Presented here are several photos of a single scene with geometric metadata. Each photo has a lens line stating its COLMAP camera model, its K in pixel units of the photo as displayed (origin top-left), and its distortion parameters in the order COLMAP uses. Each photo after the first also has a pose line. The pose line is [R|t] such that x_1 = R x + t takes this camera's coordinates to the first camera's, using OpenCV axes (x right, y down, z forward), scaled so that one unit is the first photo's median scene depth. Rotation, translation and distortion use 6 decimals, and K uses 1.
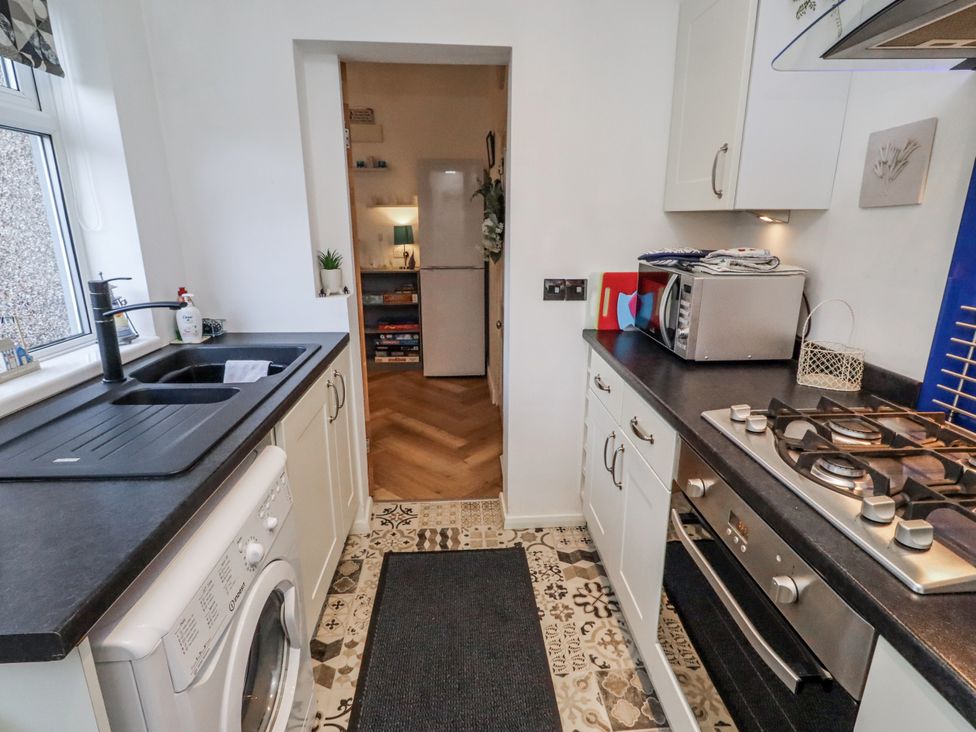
lens RADIAL K [[510.5, 0, 486.5], [0, 510.5, 360.8], [0, 0, 1]] dist [0.000341, 0.000477]
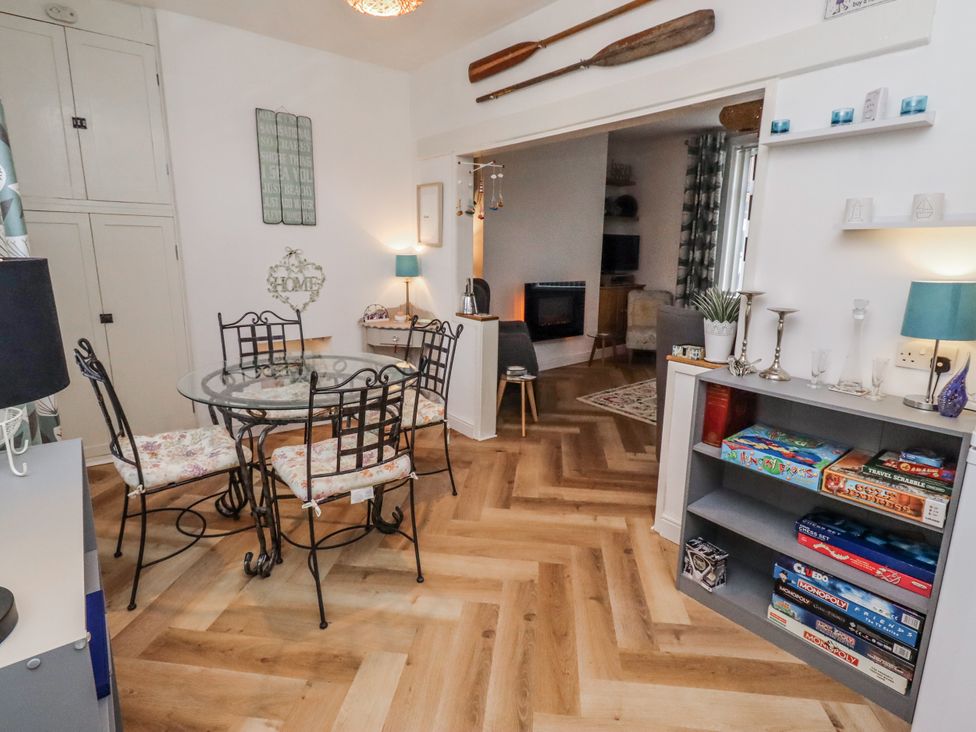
lens RADIAL K [[510.5, 0, 499.4], [0, 510.5, 348.8], [0, 0, 1]] dist [0.000341, 0.000477]
pose [[0.595801, 0.168329, -0.785294, -0.067593], [-0.228252, 0.972959, 0.035381, -0.166404], [0.770014, 0.158165, 0.618111, 0.569233]]
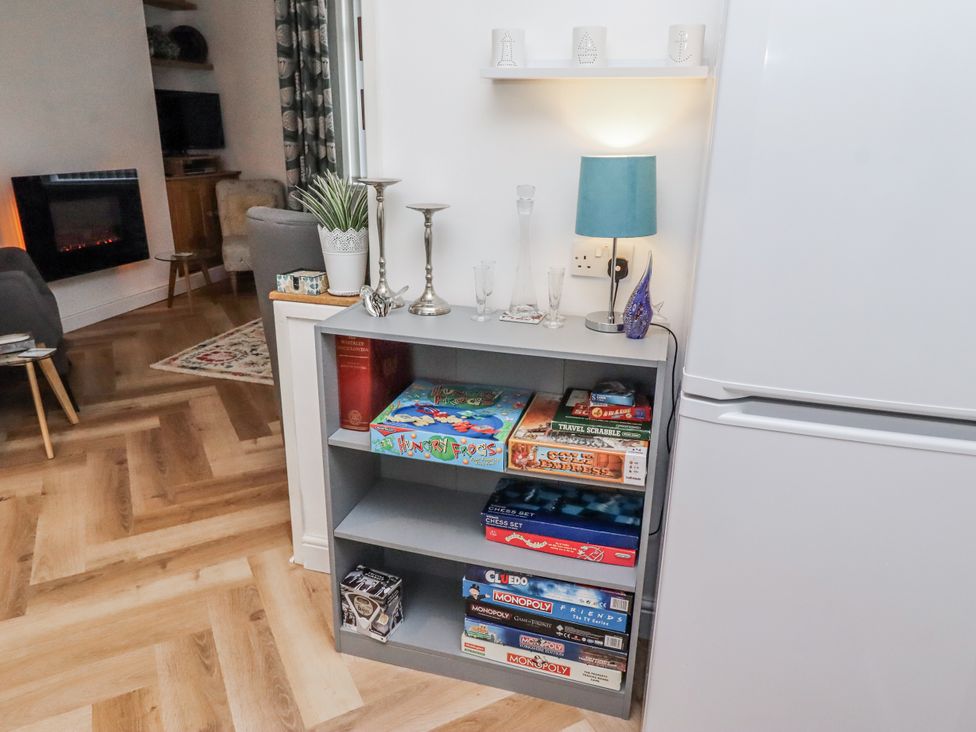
lens RADIAL K [[692.4, 0, 491.8], [0, 692.4, 361.2], [0, 0, 1]] dist [0.004702, 0.001522]
pose [[0.945580, 0.124063, -0.300811, -0.109007], [-0.105310, 0.991388, 0.077842, -0.185961], [0.307877, -0.041927, 0.950502, 0.656561]]
